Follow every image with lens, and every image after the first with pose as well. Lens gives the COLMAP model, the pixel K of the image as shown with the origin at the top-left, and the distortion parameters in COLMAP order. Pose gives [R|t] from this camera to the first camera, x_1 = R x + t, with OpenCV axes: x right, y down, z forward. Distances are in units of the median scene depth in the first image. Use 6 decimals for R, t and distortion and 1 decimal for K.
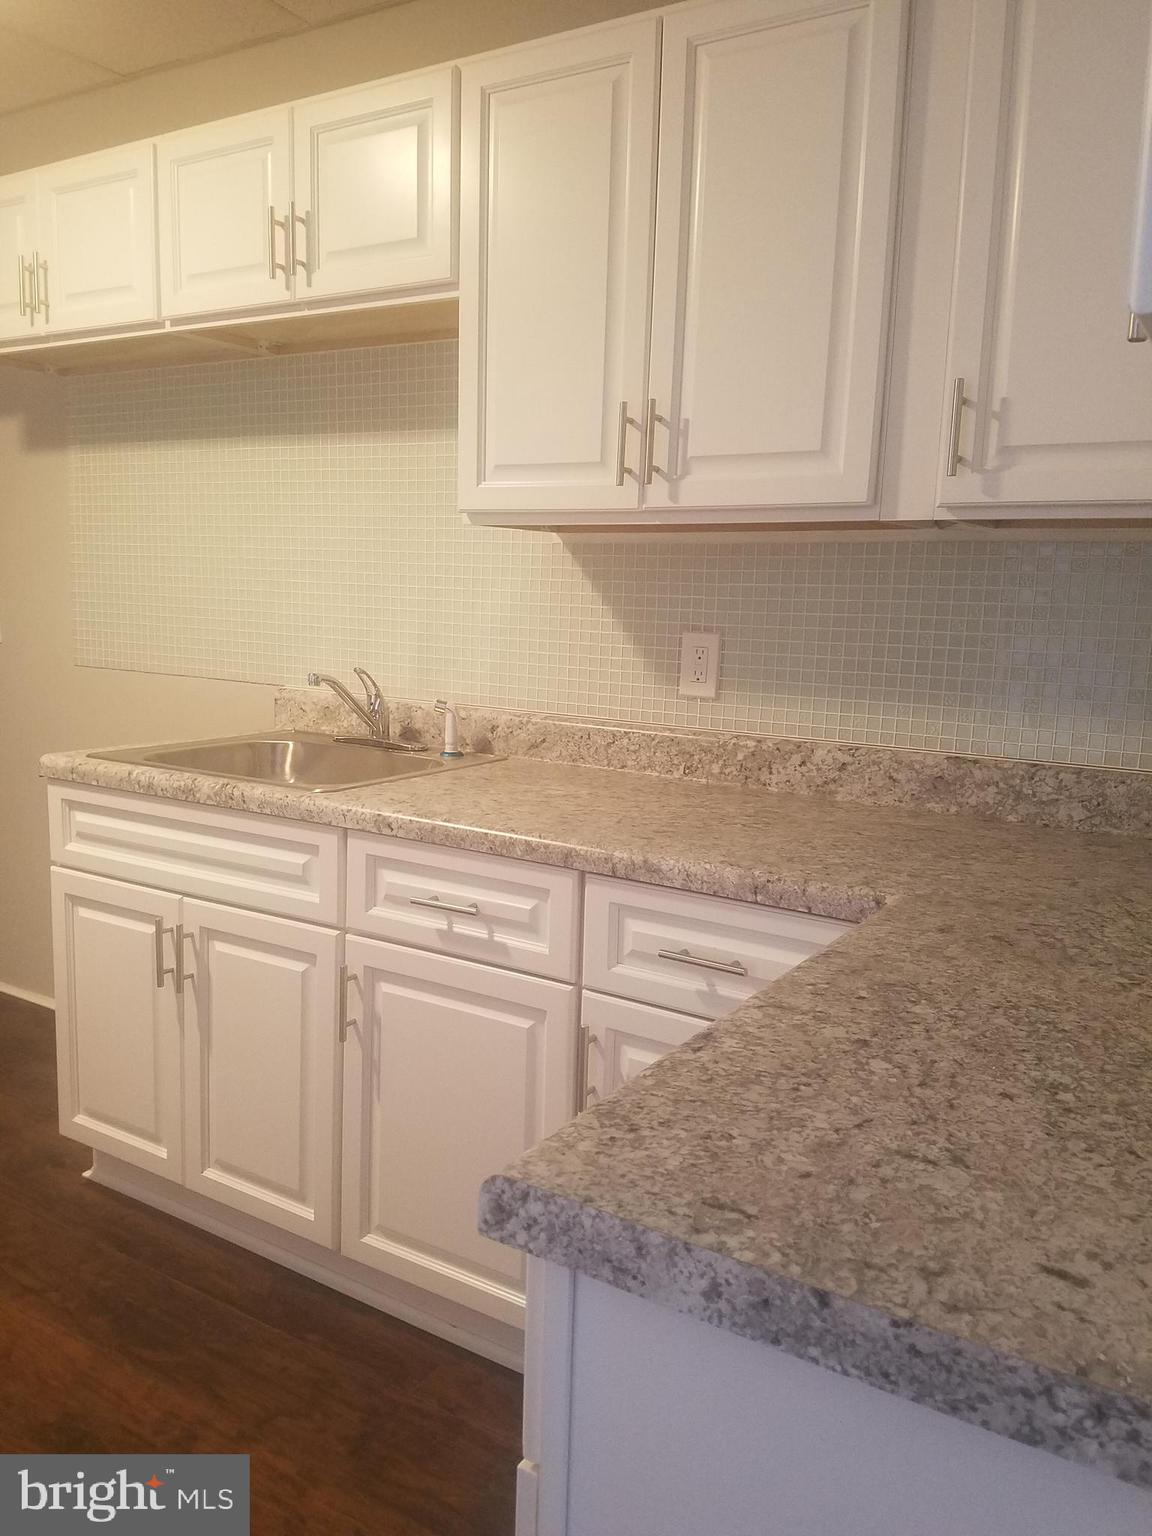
lens RADIAL K [[1157.9, 0, 579.7], [0, 1157.9, 761.6], [0, 0, 1]] dist [0.178738, -0.277475]
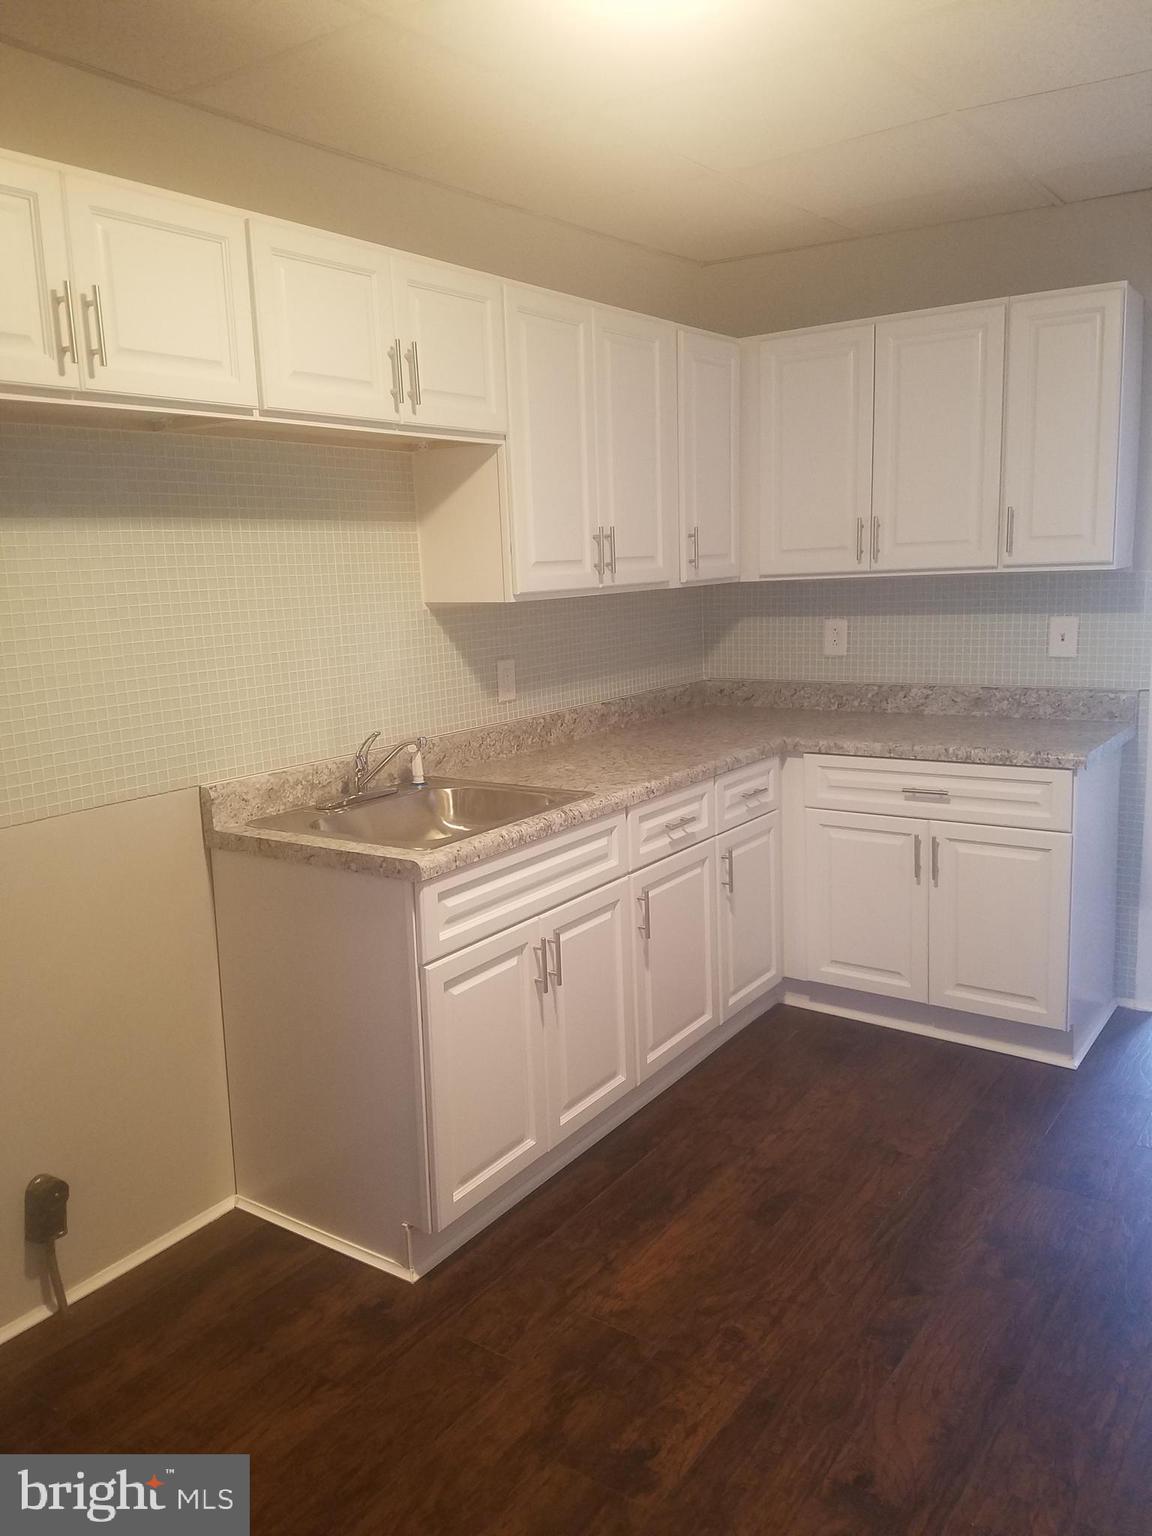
lens RADIAL K [[1127.6, 0, 582.4], [0, 1127.6, 758.7], [0, 0, 1]] dist [0.229933, -0.309195]
pose [[0.069530, -0.206241, 0.976028, -1.446403], [0.187929, 0.963586, 0.190224, -0.261298], [-0.979718, 0.170198, 0.105757, 0.788192]]
